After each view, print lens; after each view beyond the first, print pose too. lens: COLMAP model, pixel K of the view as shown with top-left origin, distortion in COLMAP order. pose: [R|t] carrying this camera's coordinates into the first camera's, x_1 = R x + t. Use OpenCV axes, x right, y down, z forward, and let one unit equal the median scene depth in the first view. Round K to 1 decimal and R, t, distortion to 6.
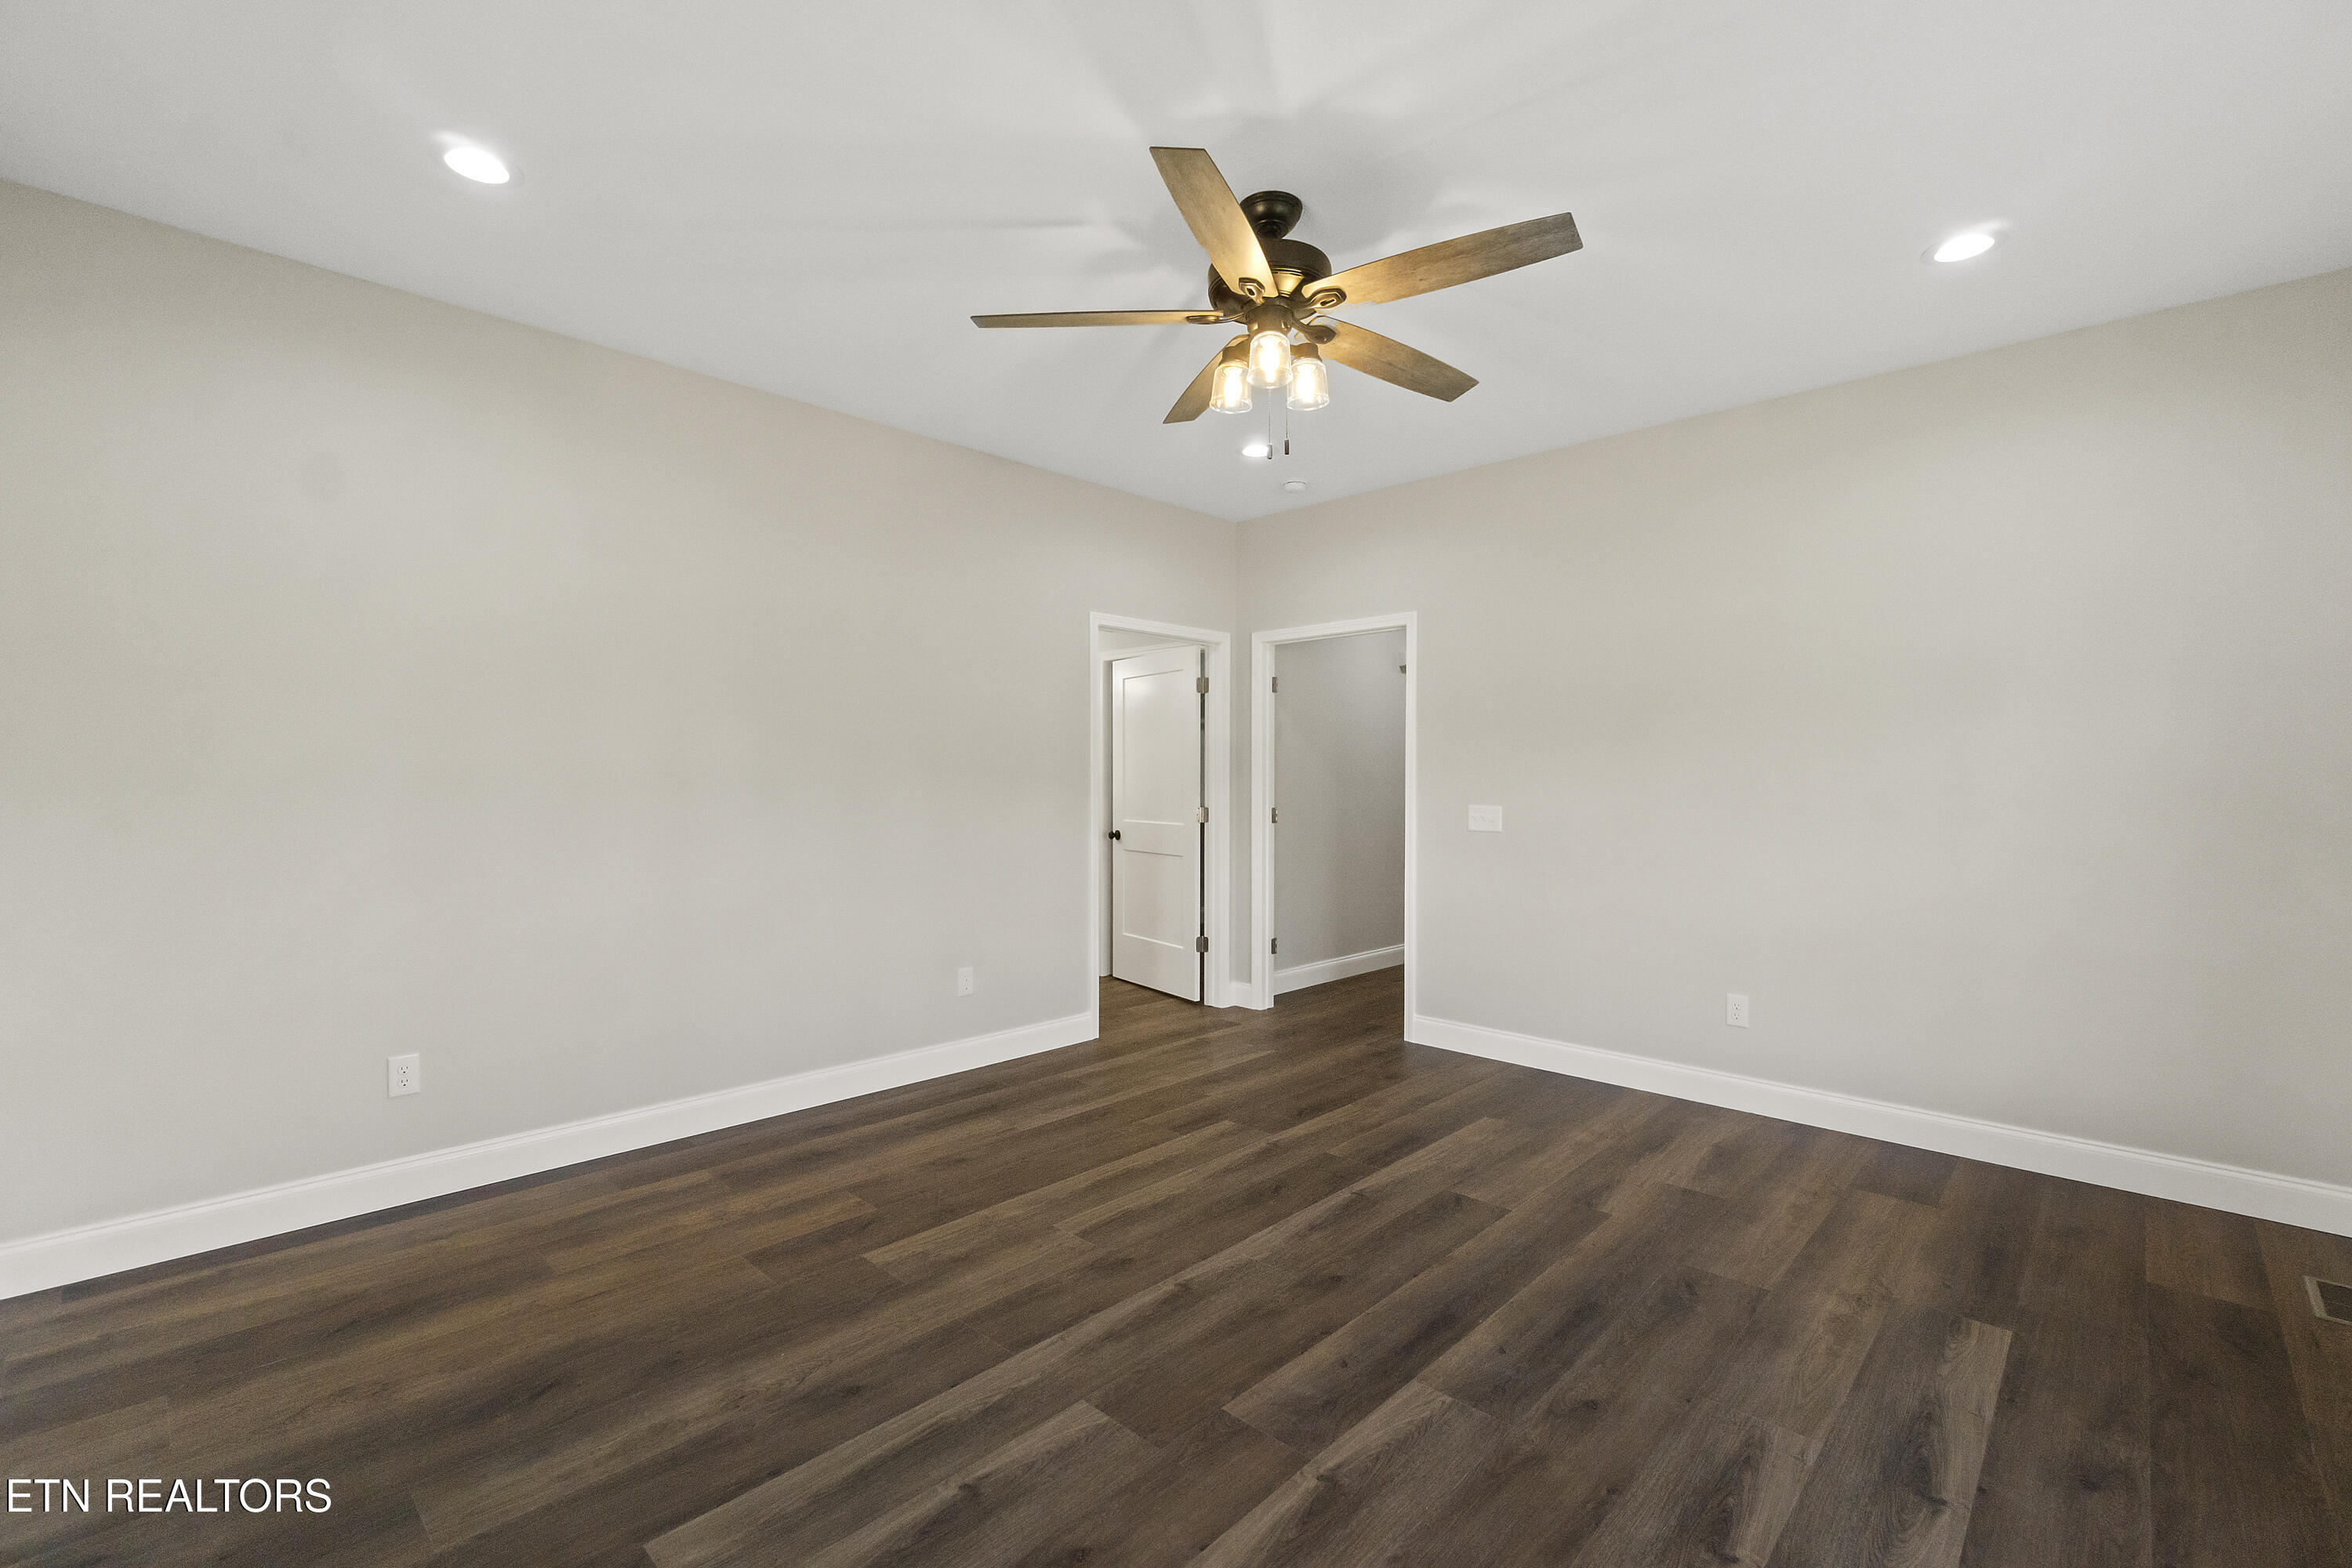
lens RADIAL K [[1016.4, 0, 1181.4], [0, 1016.4, 795.8], [0, 0, 1]] dist [-0.002243, 0.000207]
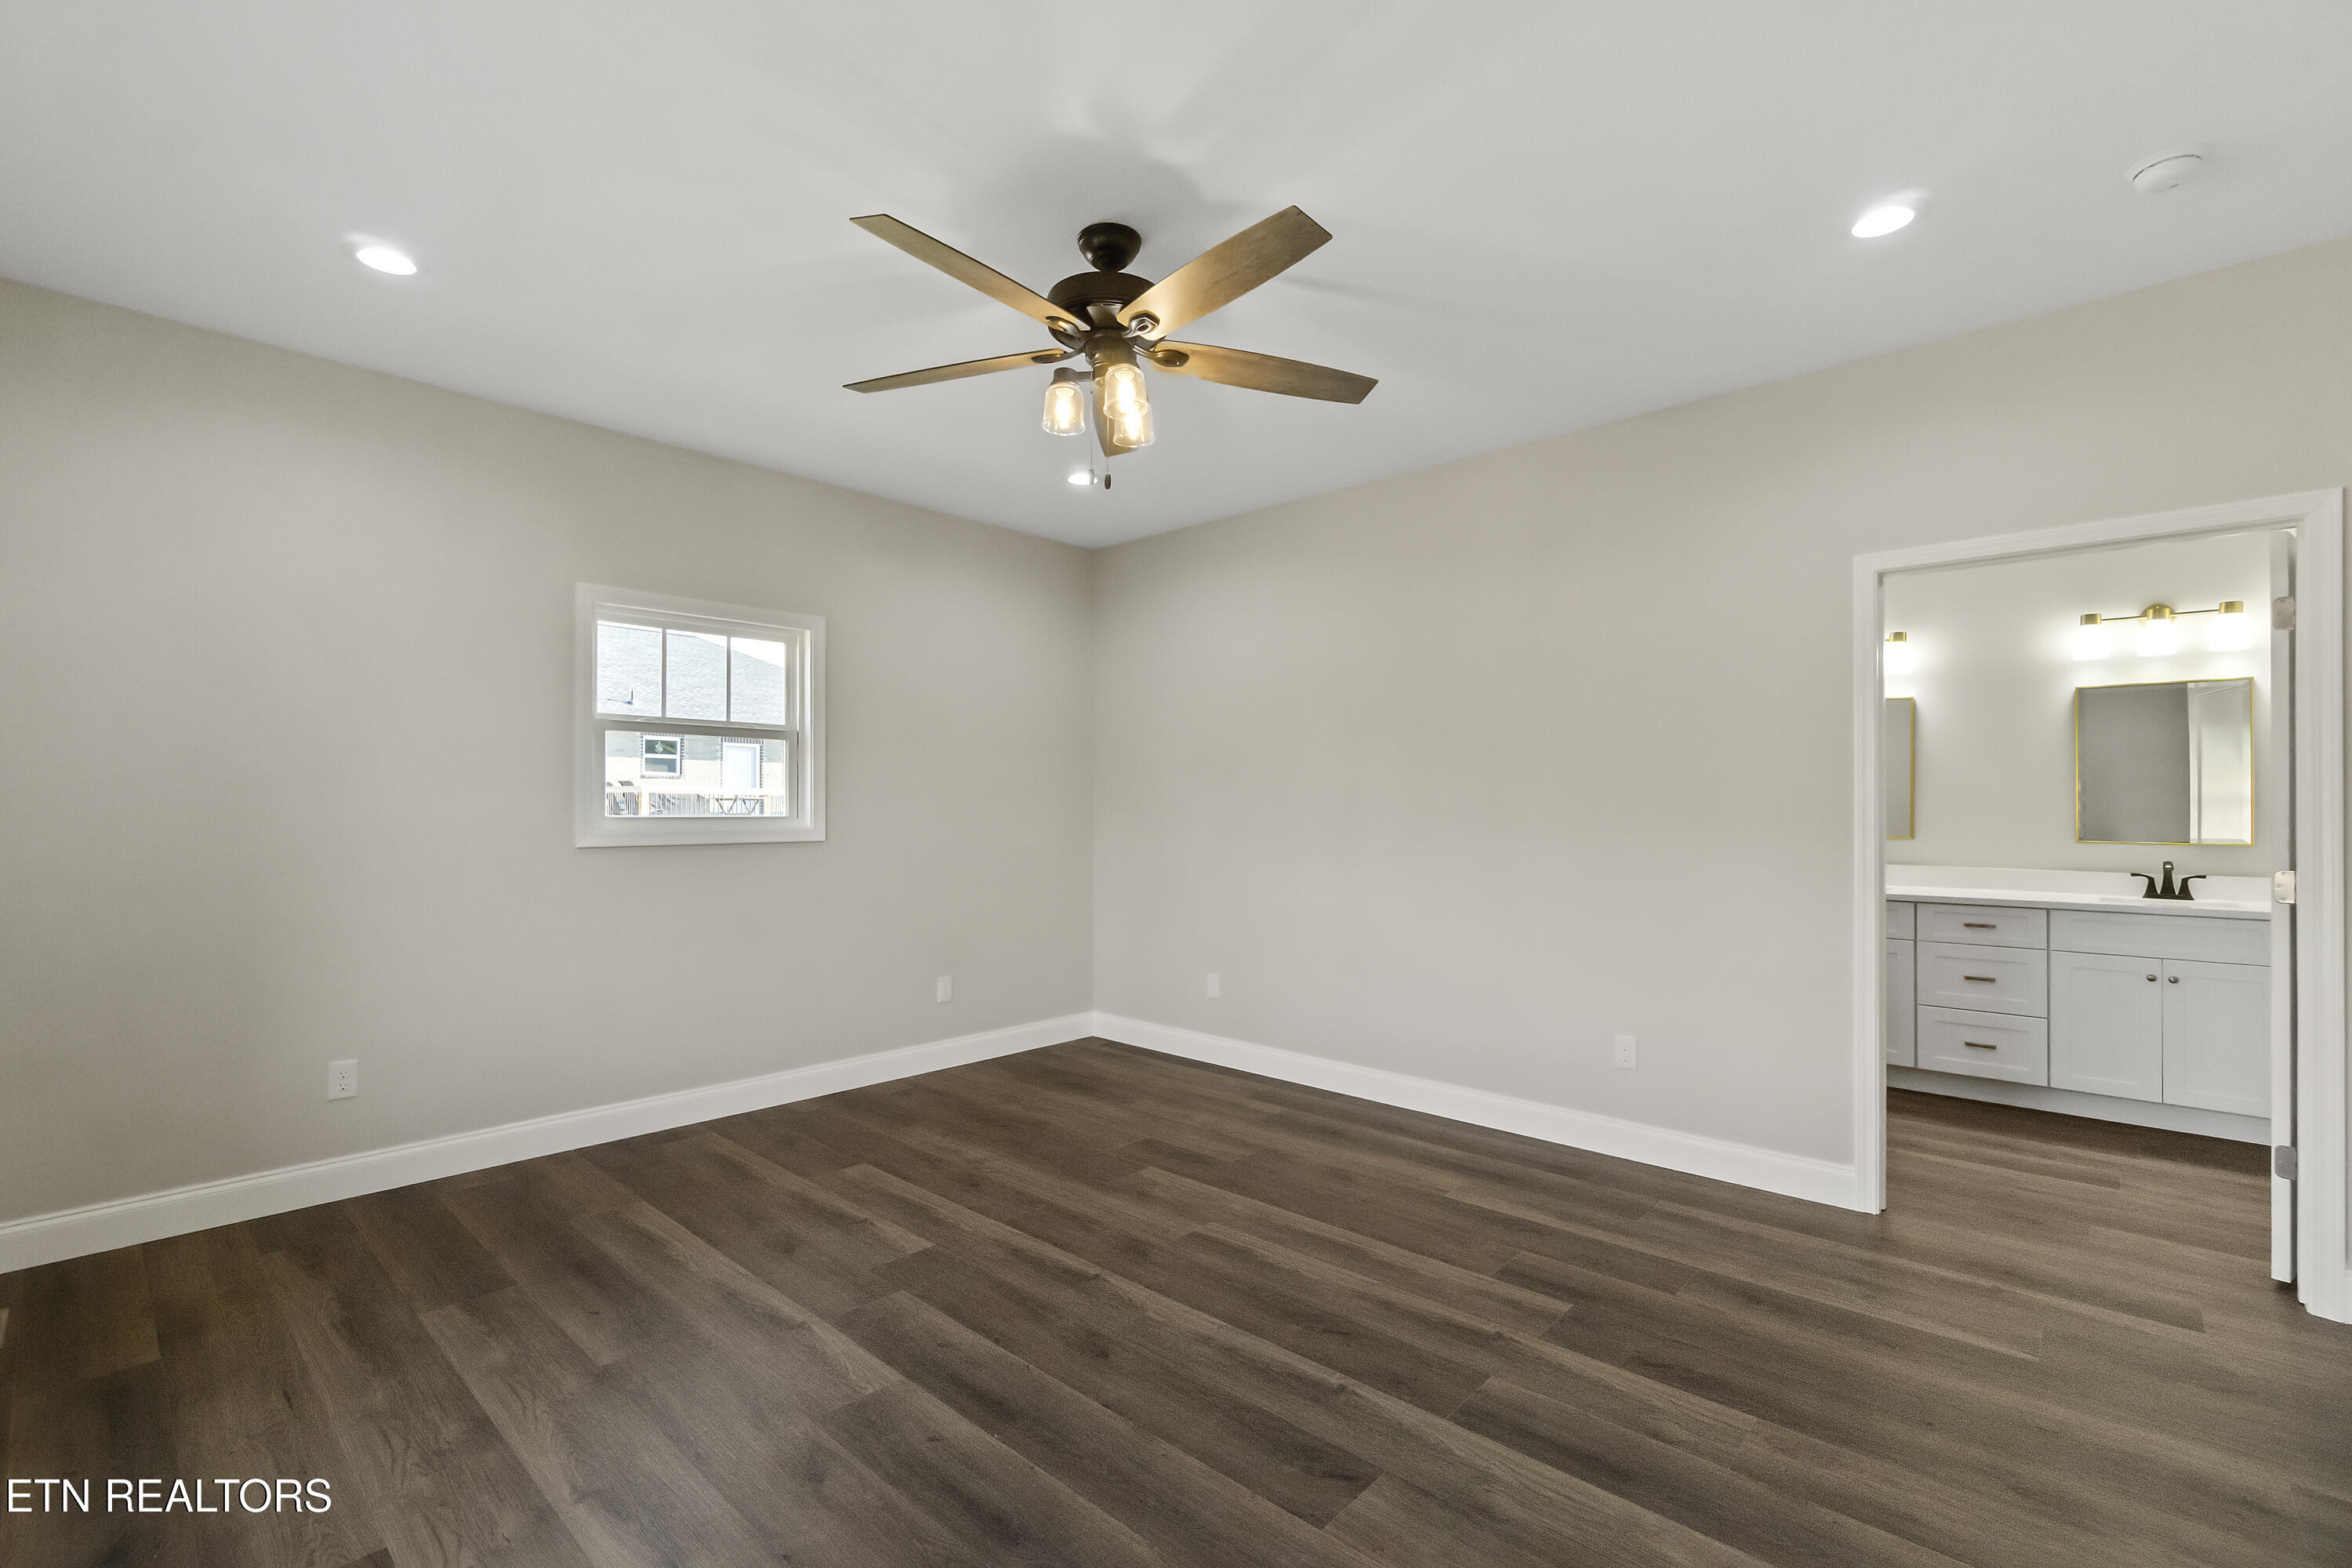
lens RADIAL K [[1025.1, 0, 1165.8], [0, 1025.1, 787.4], [0, 0, 1]] dist [0.000191, -0.000192]
pose [[0.008671, -0.024126, -0.999671, 0.936119], [-0.017356, 0.999555, -0.024274, -0.013495], [0.999812, 0.017561, 0.008249, 0.891971]]
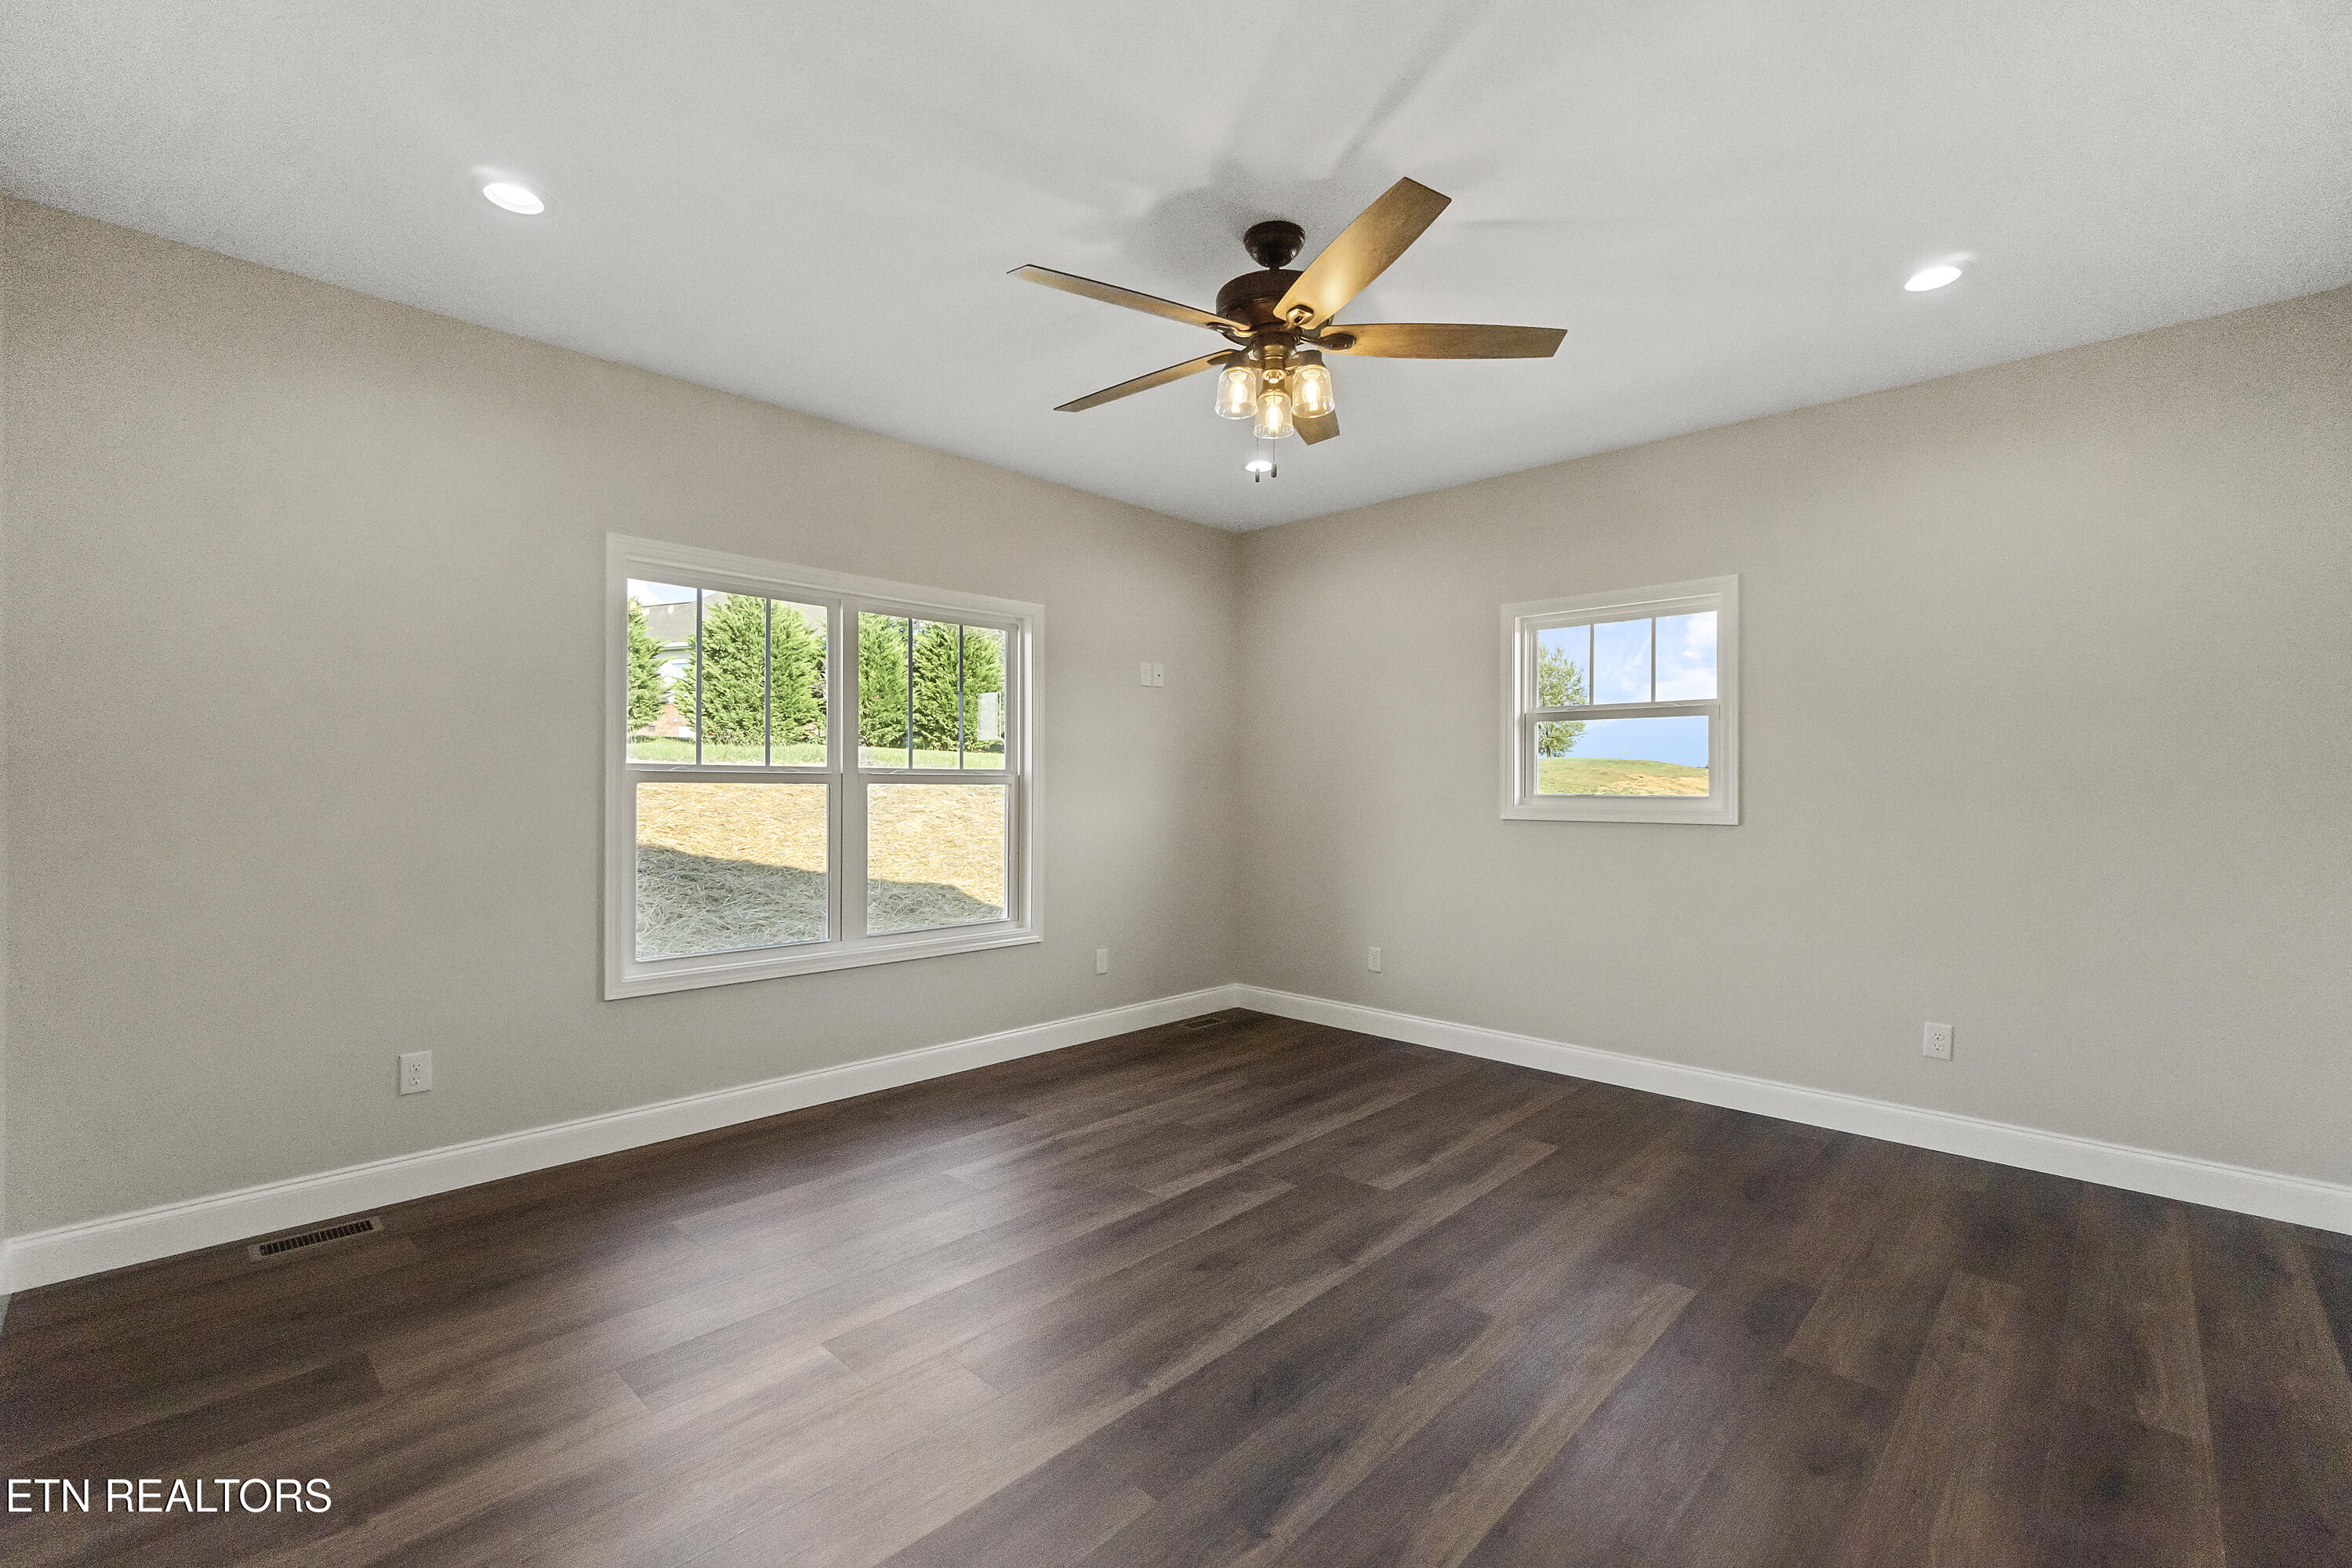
lens RADIAL K [[1018.6, 0, 1176.0], [0, 1018.6, 784.0], [0, 0, 1]] dist [-0.000471, -0.000027]
pose [[-0.999944, -0.010230, 0.002543, 0.154864], [-0.010205, 0.999900, 0.009784, -0.021774], [-0.002643, 0.009757, -0.999949, 1.738914]]
